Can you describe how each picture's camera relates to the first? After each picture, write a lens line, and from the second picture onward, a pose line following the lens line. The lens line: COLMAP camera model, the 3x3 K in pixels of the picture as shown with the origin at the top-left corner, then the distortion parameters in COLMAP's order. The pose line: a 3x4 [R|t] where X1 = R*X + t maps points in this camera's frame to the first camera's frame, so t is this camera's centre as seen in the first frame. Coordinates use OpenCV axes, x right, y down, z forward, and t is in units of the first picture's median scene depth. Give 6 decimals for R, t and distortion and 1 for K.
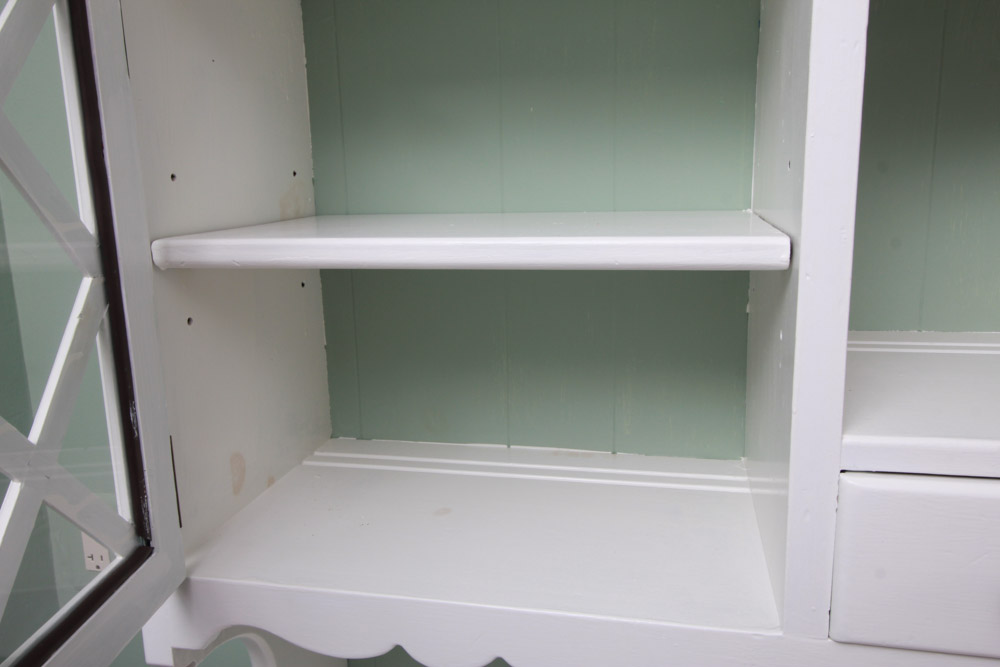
lens RADIAL K [[803.1, 0, 495.7], [0, 803.1, 332.3], [0, 0, 1]] dist [0.011140, 0.004472]
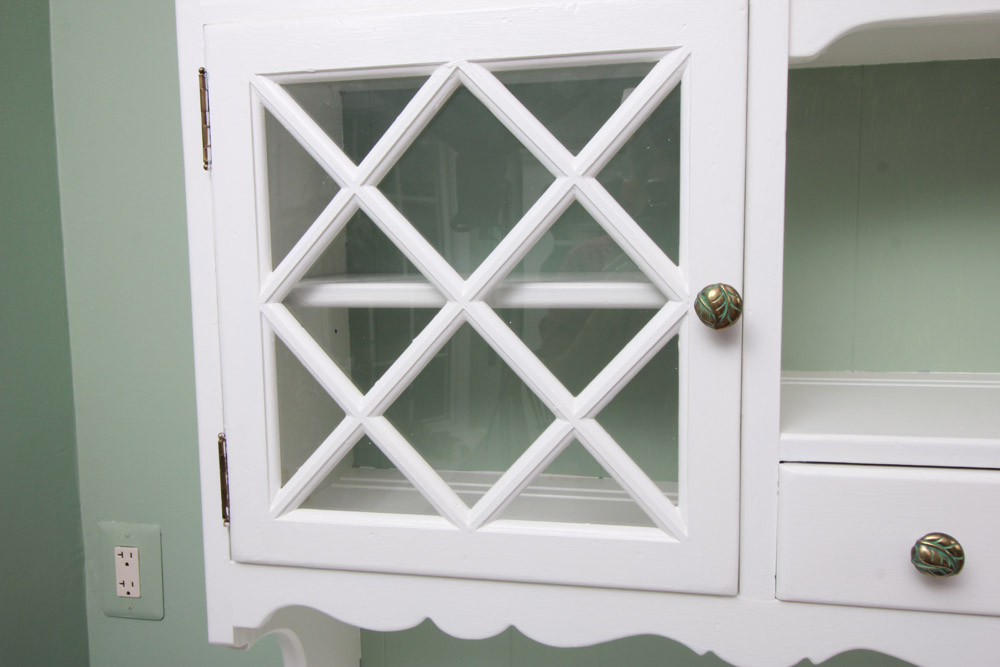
lens RADIAL K [[803.1, 0, 495.2], [0, 803.1, 332.0], [0, 0, 1]] dist [0.011140, 0.004472]
pose [[0.999574, 0.009455, 0.027611, -0.056858], [-0.006790, 0.995449, -0.095052, 0.074348], [-0.028384, 0.094824, 0.995089, -0.247699]]
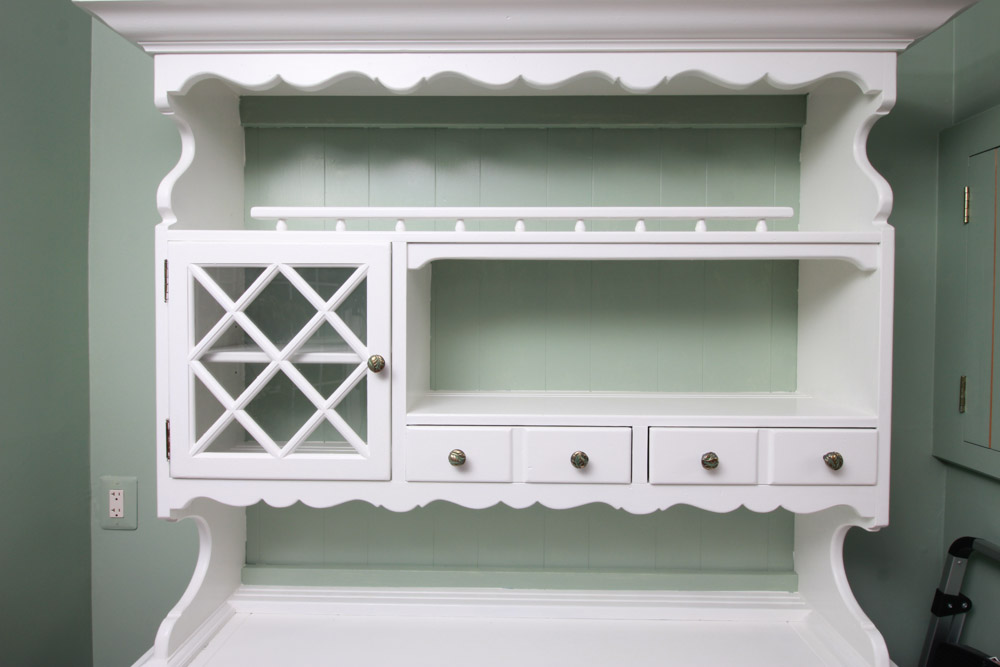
lens RADIAL K [[544.4, 0, 500.5], [0, 544.4, 324.4], [0, 0, 1]] dist [-0.004998, -0.004659]
pose [[0.978791, 0.027422, 0.203017, 0.283597], [0.009308, 0.984025, -0.177789, 0.137307], [-0.204649, 0.175908, 0.962899, -1.061359]]
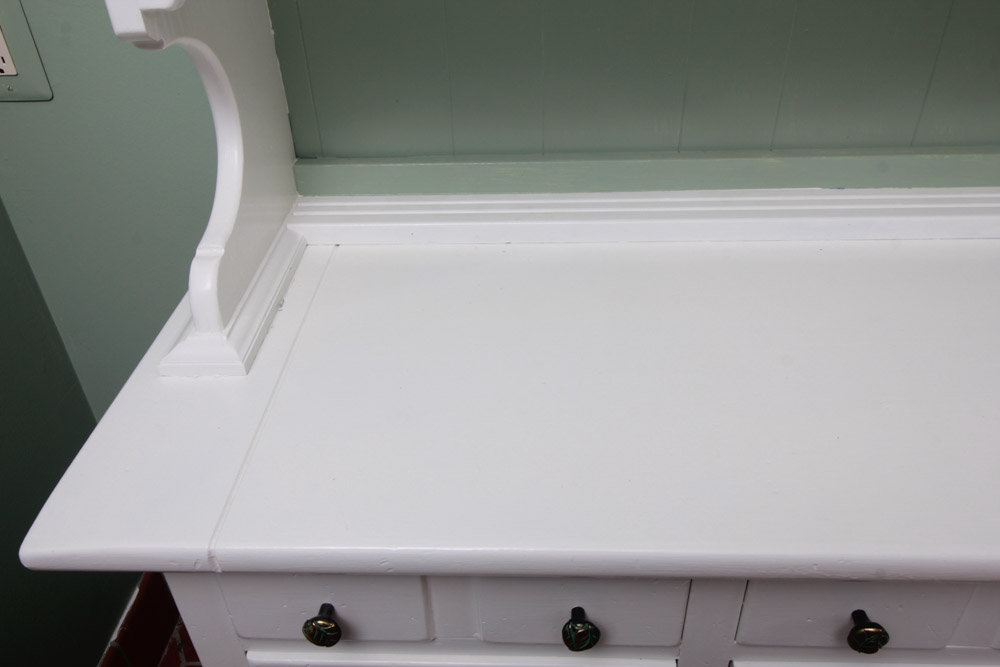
lens RADIAL K [[803.1, 0, 507.5], [0, 803.1, 328.6], [0, 0, 1]] dist [0.011140, 0.004472]
pose [[0.982628, -0.109489, 0.149849, -0.155031], [0.040397, 0.914259, 0.403111, 0.391343], [-0.181136, -0.390055, 0.902799, -0.161104]]
